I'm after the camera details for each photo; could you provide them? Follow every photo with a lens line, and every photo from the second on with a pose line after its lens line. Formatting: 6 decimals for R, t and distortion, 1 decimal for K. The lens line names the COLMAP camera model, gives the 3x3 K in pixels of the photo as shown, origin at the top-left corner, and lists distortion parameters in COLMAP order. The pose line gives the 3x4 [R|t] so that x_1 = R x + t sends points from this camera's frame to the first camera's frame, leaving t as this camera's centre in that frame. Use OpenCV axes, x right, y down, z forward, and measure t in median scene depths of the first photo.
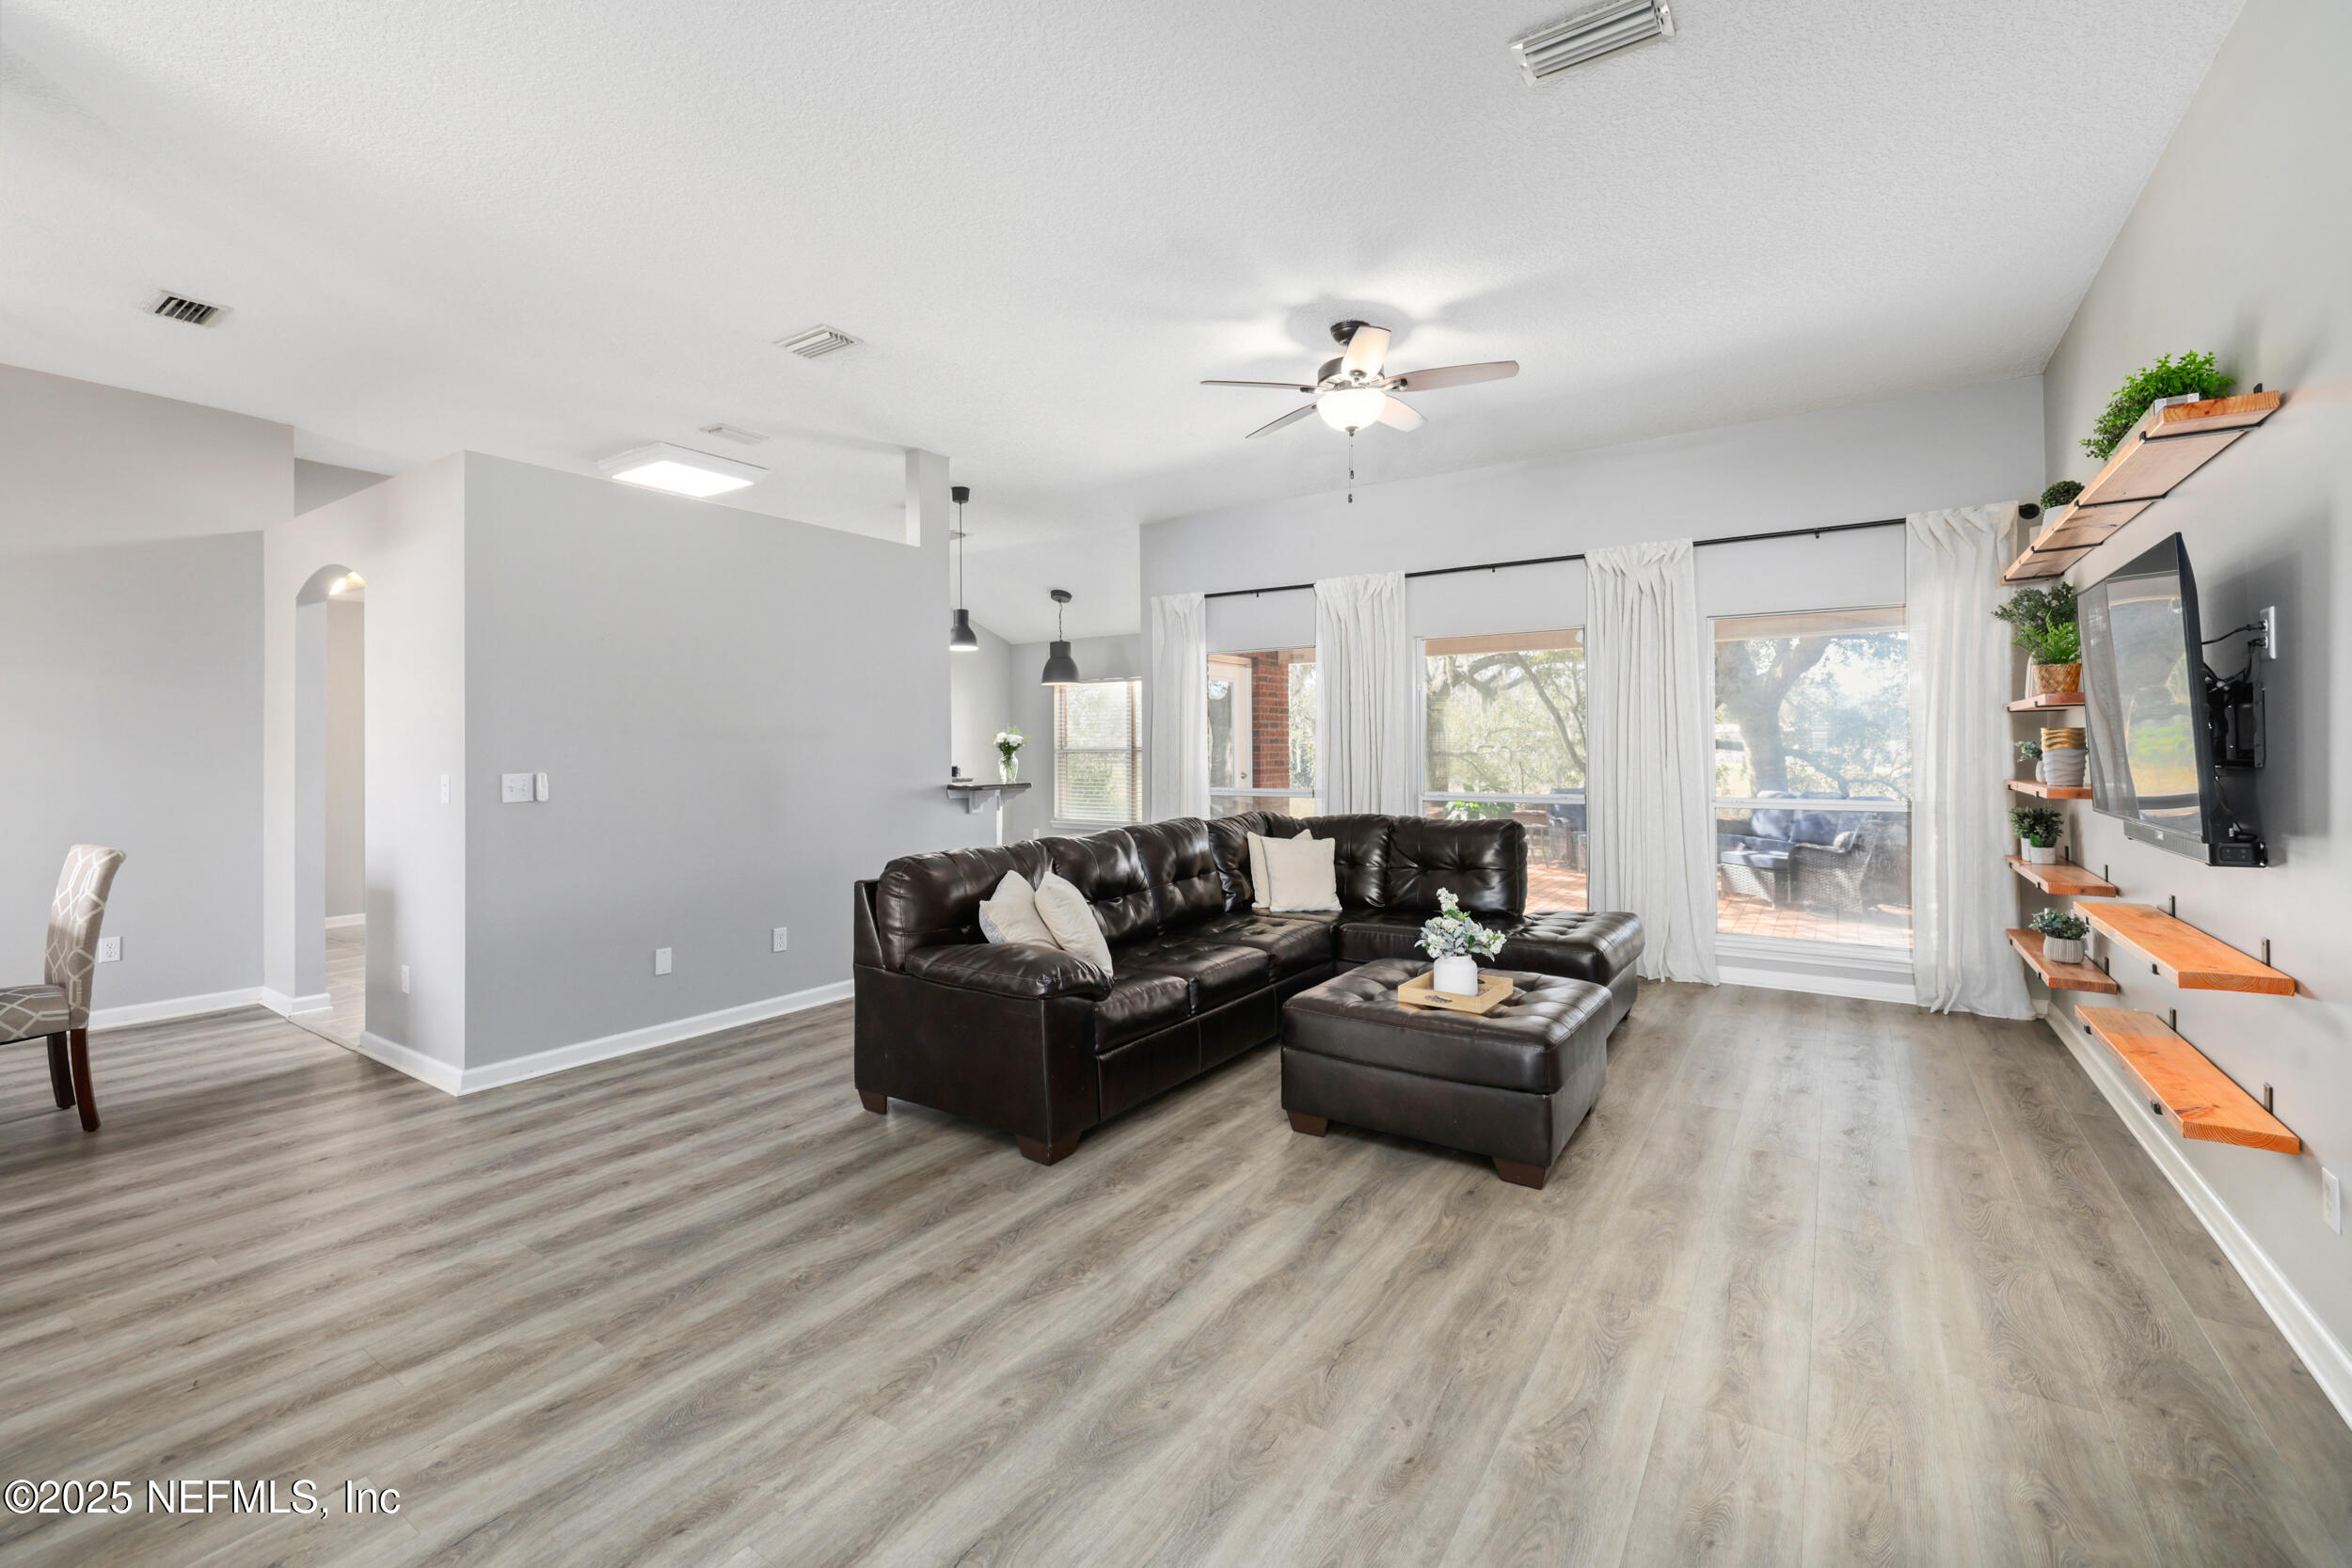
lens RADIAL K [[979.0, 0, 1175.1], [0, 979.0, 745.5], [0, 0, 1]] dist [-0.000428, 0.000027]
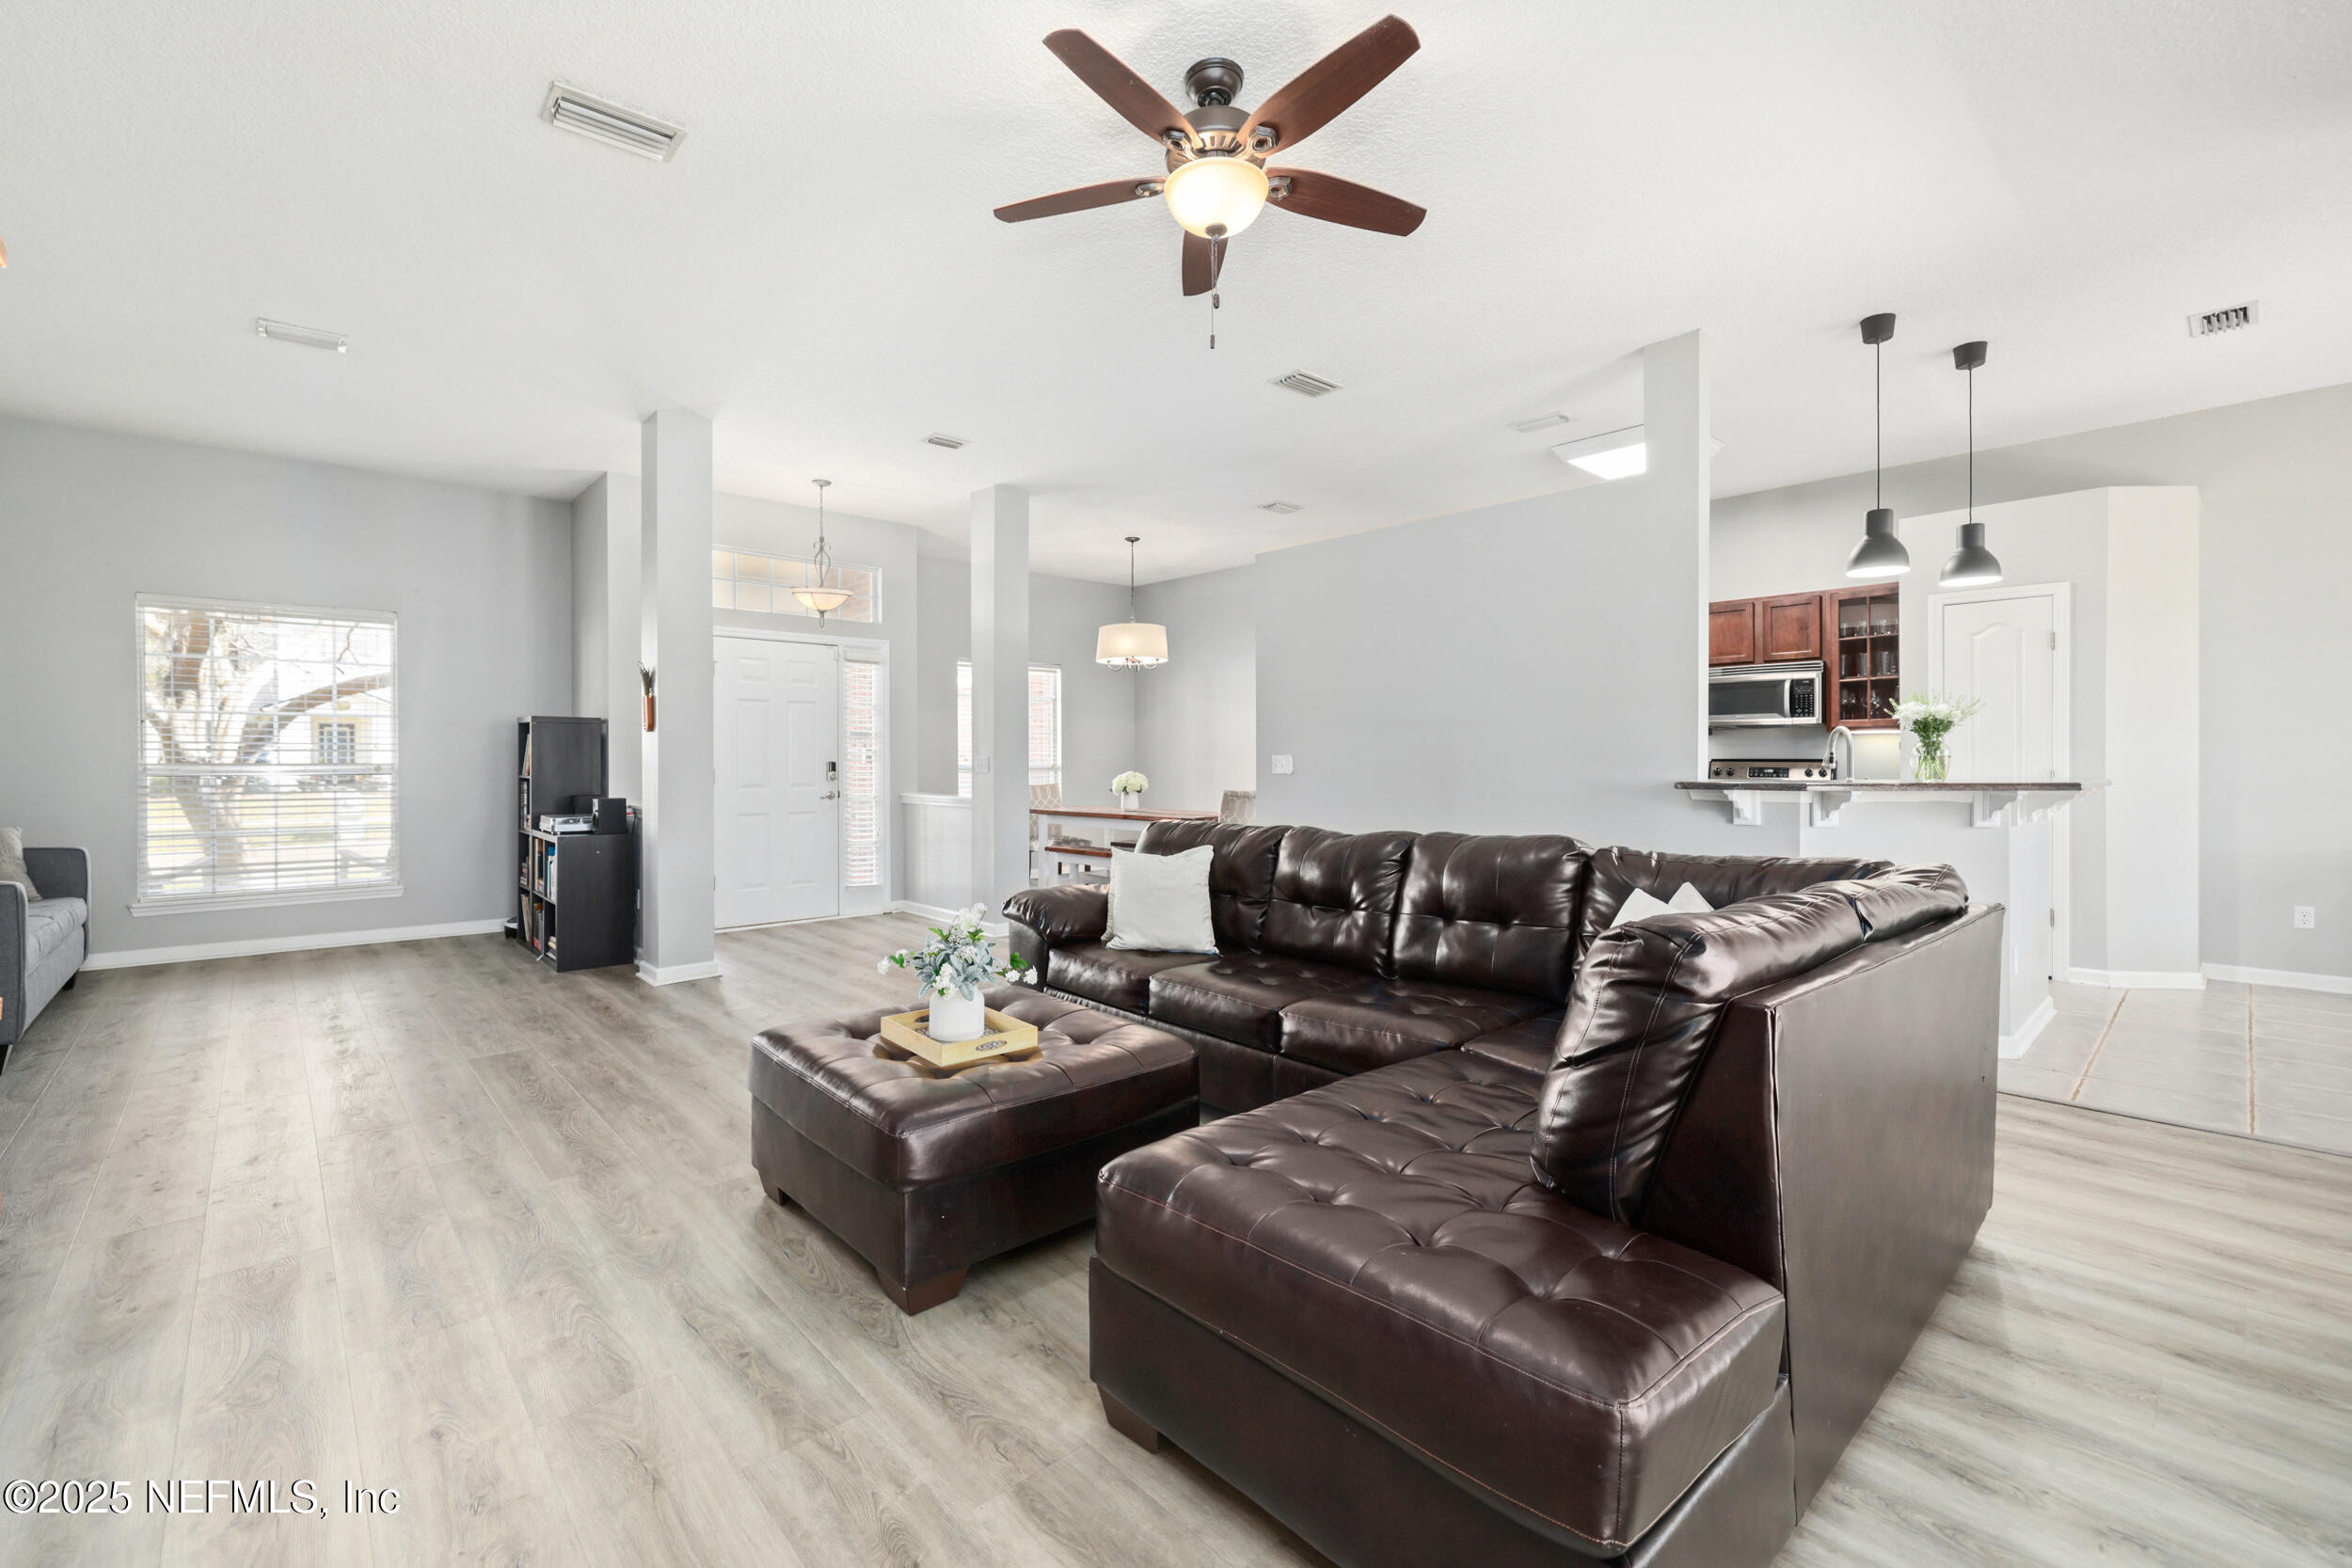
lens RADIAL K [[980.1, 0, 1166.3], [0, 980.1, 754.8], [0, 0, 1]] dist [-0.001274, -0.000420]
pose [[-0.227063, 0.005695, -0.973863, 0.795932], [0.007872, 0.999961, 0.004012, 0.016983], [0.973848, -0.006755, -0.227099, 1.050036]]
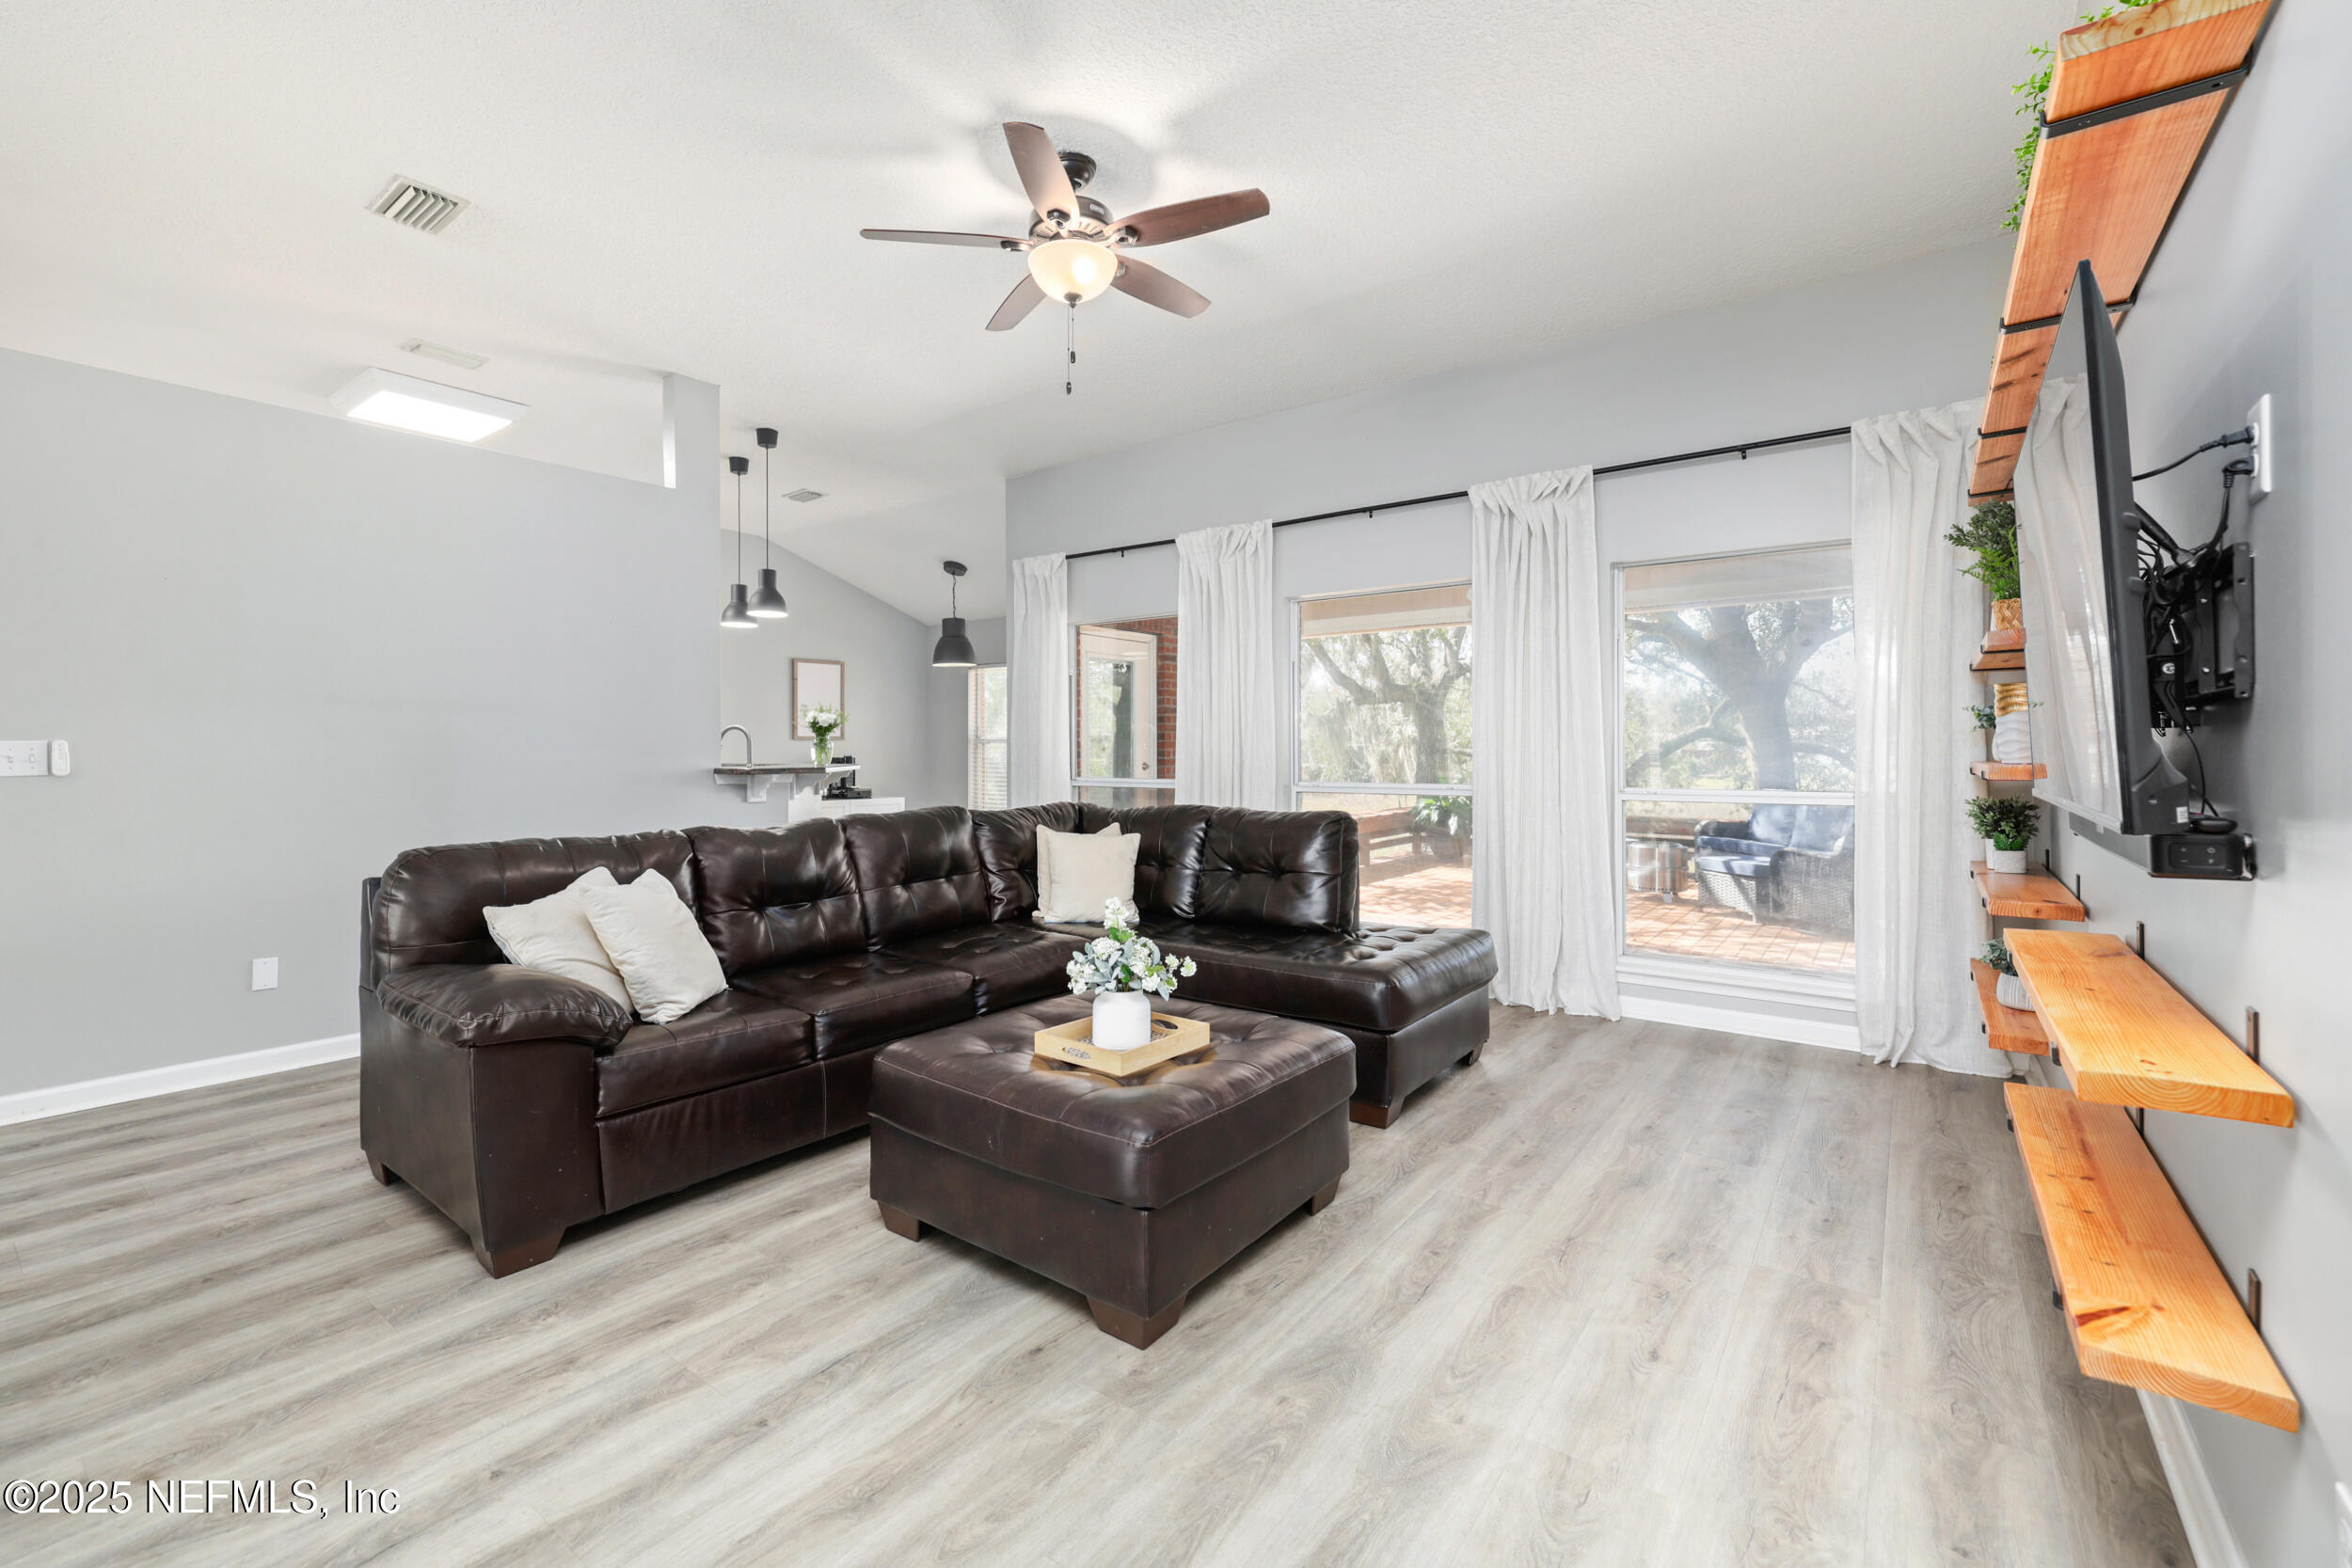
lens RADIAL K [[980.1, 0, 1166.3], [0, 980.1, 754.8], [0, 0, 1]] dist [-0.001274, -0.000420]
pose [[0.998643, 0.004277, -0.051899, 0.277592], [-0.003881, 0.999963, 0.007732, 0.027170], [0.051930, -0.007520, 0.998622, 0.219404]]
